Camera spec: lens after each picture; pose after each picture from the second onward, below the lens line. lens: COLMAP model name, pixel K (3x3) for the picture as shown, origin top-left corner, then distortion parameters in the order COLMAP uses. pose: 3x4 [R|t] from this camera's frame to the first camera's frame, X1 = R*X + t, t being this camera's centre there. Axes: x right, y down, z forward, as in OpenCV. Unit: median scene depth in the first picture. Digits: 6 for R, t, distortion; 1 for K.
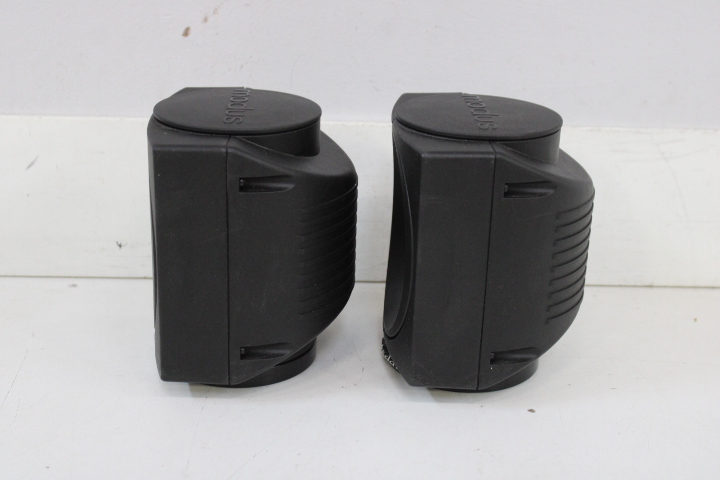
lens RADIAL K [[1171.0, 0, 360.0], [0, 1171.0, 238.9], [0, 0, 1]] dist [-0.027207, 0.000000]
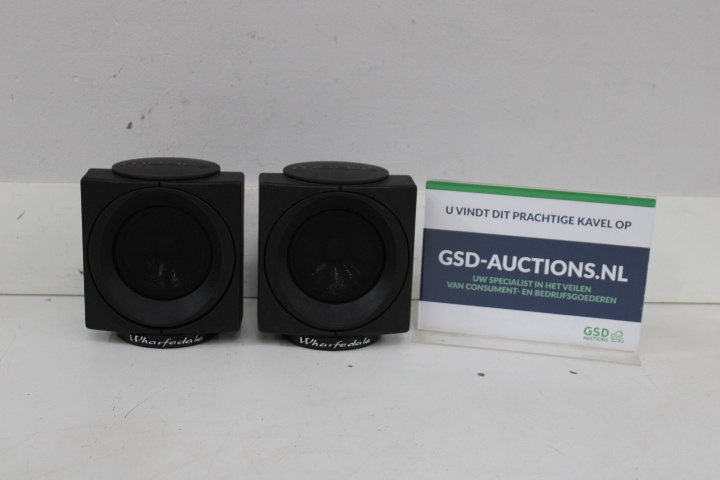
lens RADIAL K [[1047.1, 0, 364.8], [0, 1047.1, 240.5], [0, 0, 1]] dist [-0.048284, 0.000000]
pose [[0.998754, -0.003759, 0.049771, 0.078483], [0.008324, 0.995739, -0.091843, 0.087168], [-0.049213, 0.092143, 0.994529, -0.295185]]
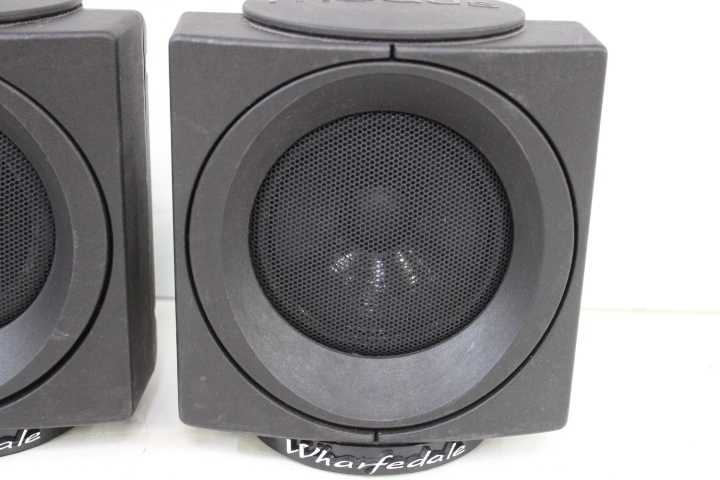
lens RADIAL K [[1171.0, 0, 355.3], [0, 1171.0, 245.4], [0, 0, 1]] dist [-0.027207, 0.000000]
pose [[0.999774, 0.008143, -0.019649, 0.102787], [-0.008037, 0.999953, 0.005435, 0.002079], [0.019692, -0.005275, 0.999792, 0.350194]]
